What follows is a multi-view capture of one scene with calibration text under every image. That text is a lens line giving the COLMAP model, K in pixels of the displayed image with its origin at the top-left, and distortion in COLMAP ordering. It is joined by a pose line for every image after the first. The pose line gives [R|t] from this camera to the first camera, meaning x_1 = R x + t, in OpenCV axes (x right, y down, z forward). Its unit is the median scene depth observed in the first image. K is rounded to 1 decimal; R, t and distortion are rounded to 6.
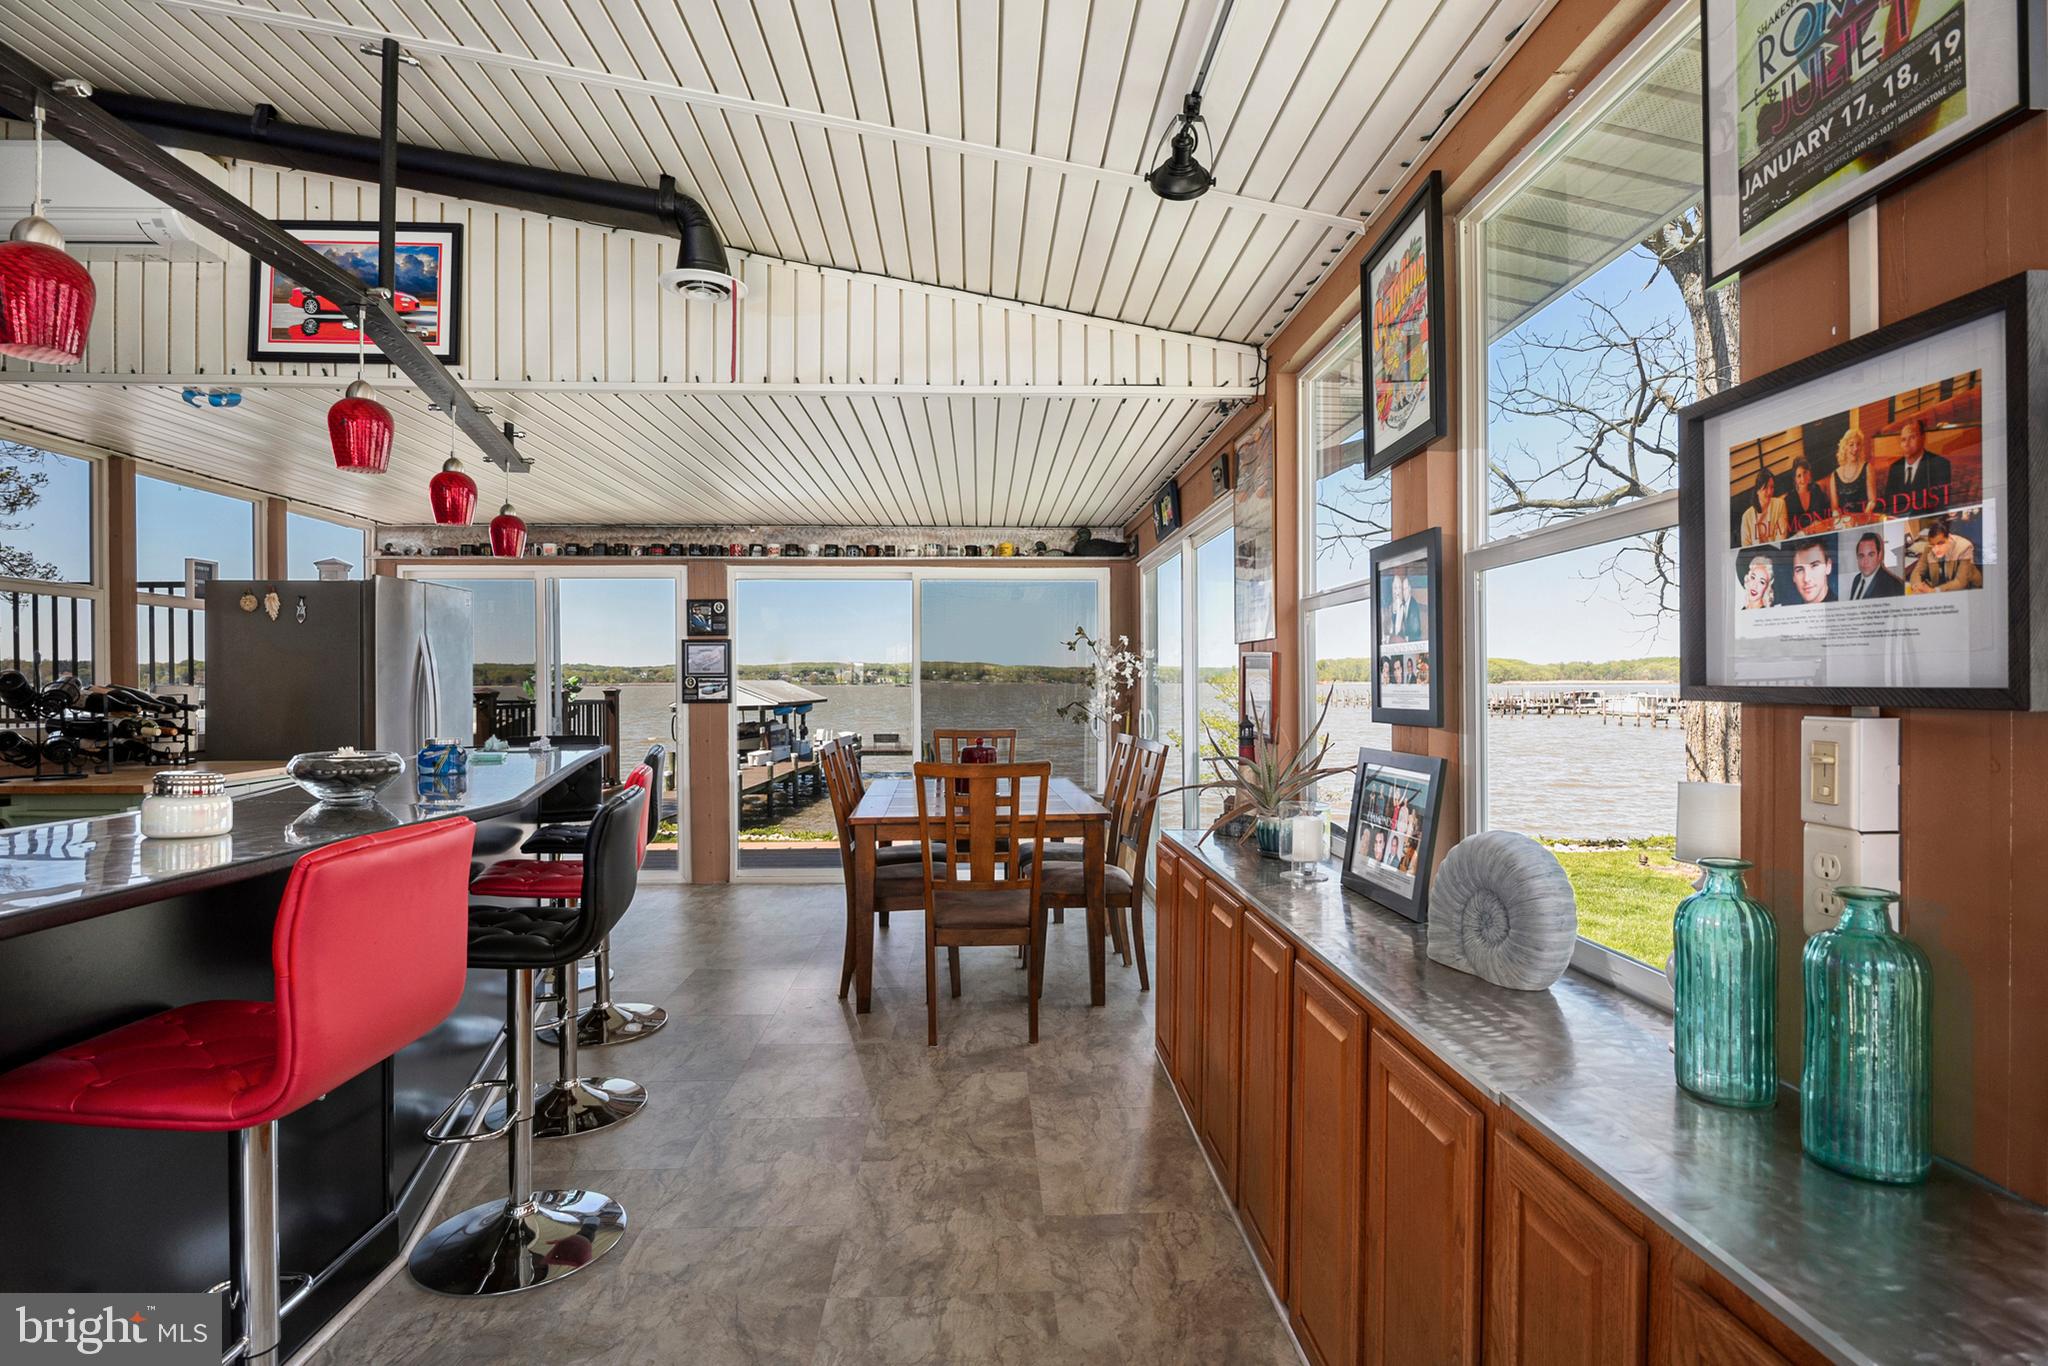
lens RADIAL K [[988.8, 0, 1024.0], [0, 988.8, 683.0], [0, 0, 1]] dist [-0.015858, -0.000839]
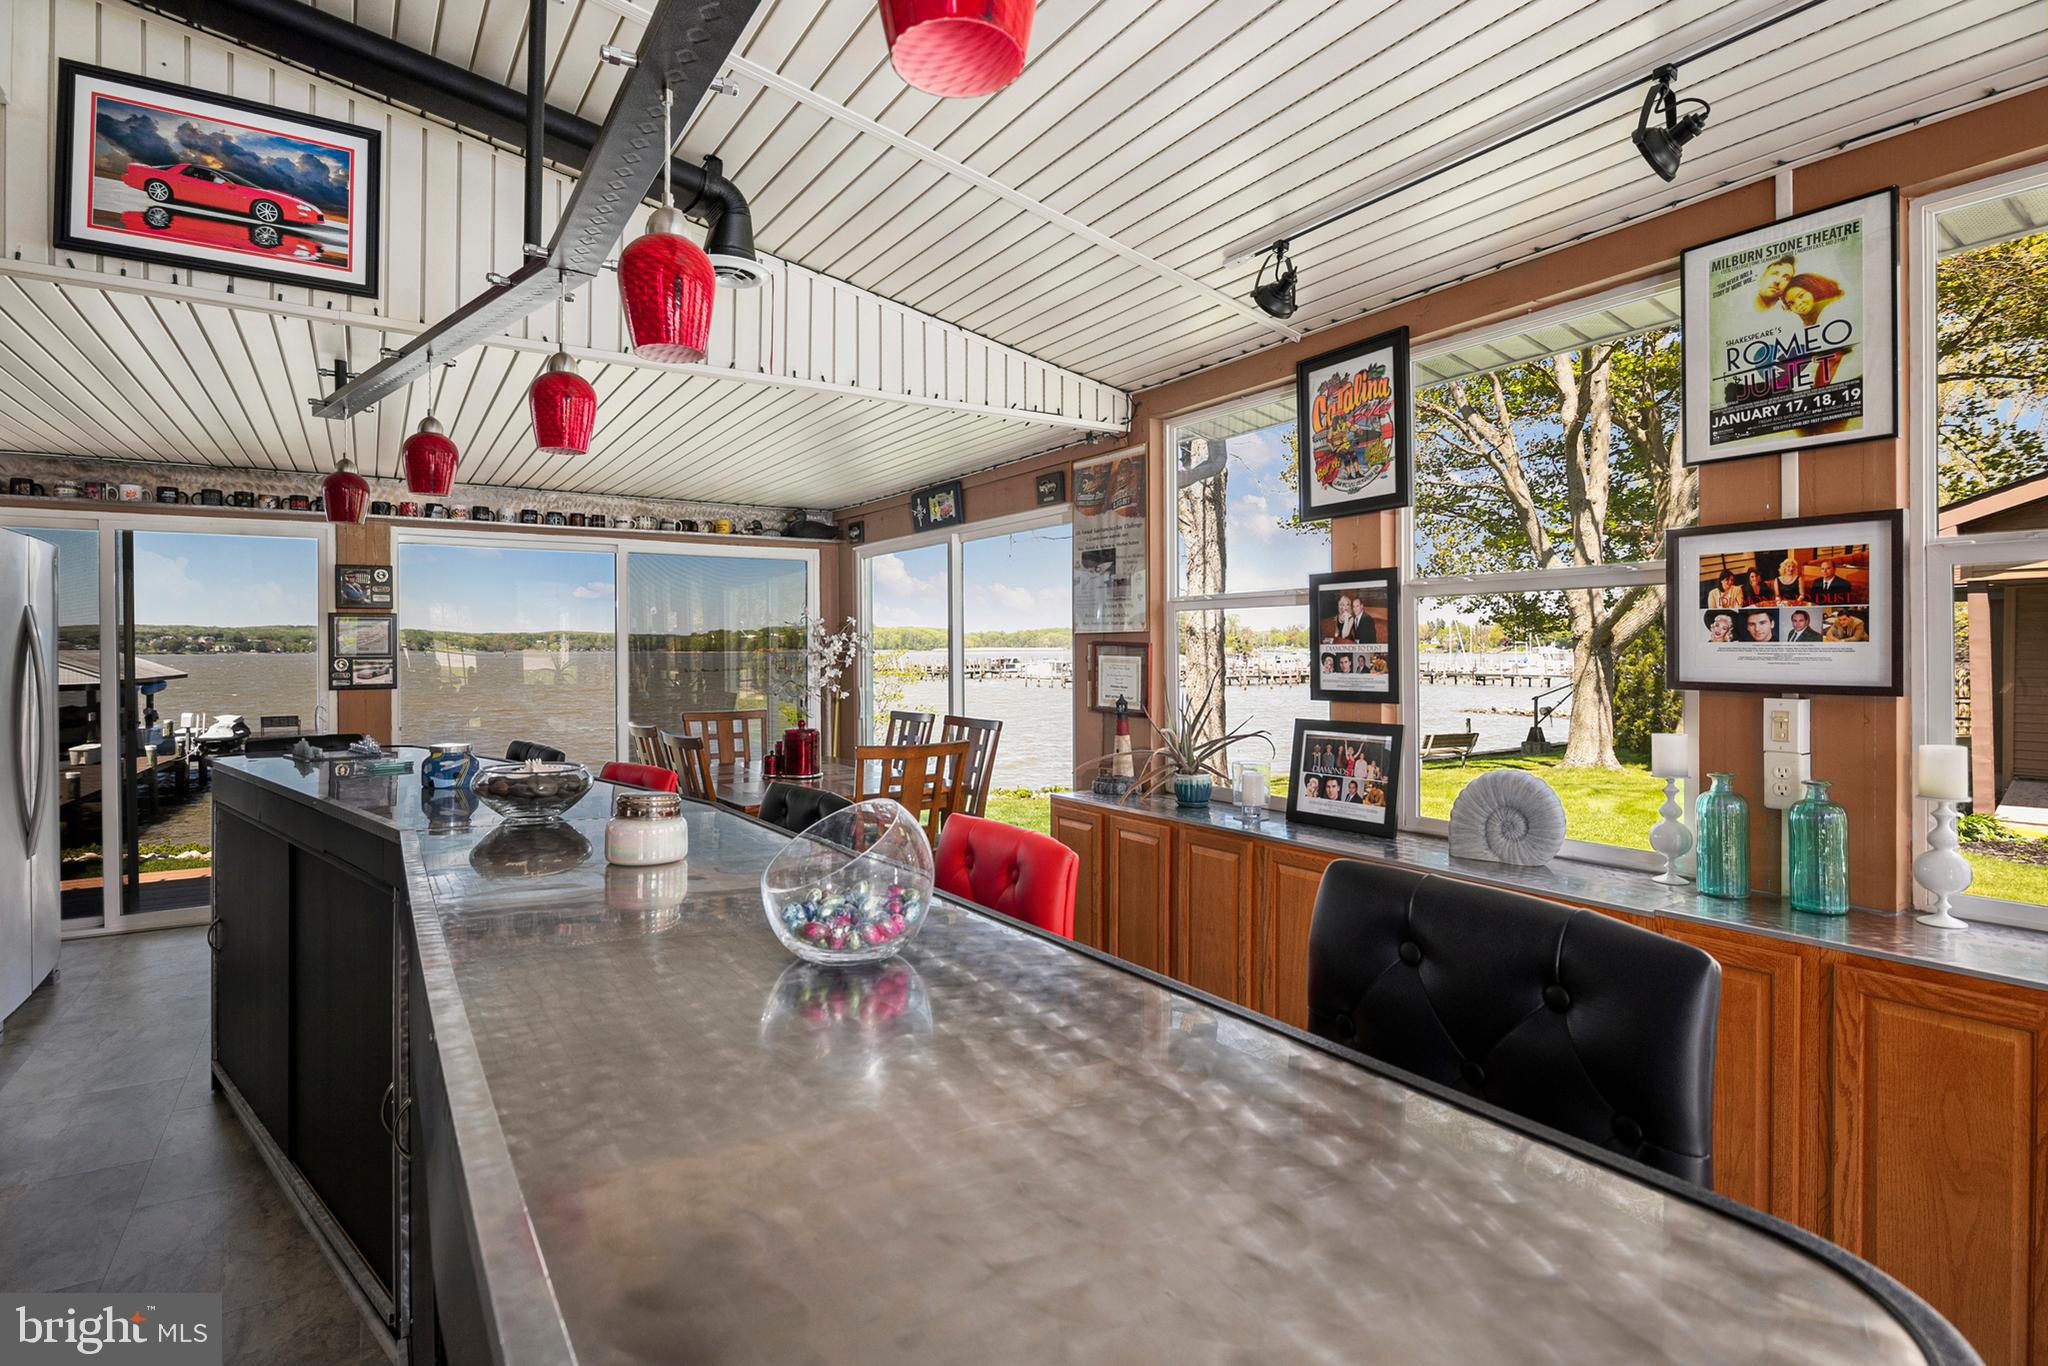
lens RADIAL K [[1007.0, 0, 990.6], [0, 1007.0, 646.5], [0, 0, 1]] dist [-0.018835, 0.000237]
pose [[0.869732, -0.000067, 0.493524, -0.739775], [0.001966, 0.999993, -0.003329, -0.031901], [-0.493520, 0.003865, 0.869726, 0.002600]]
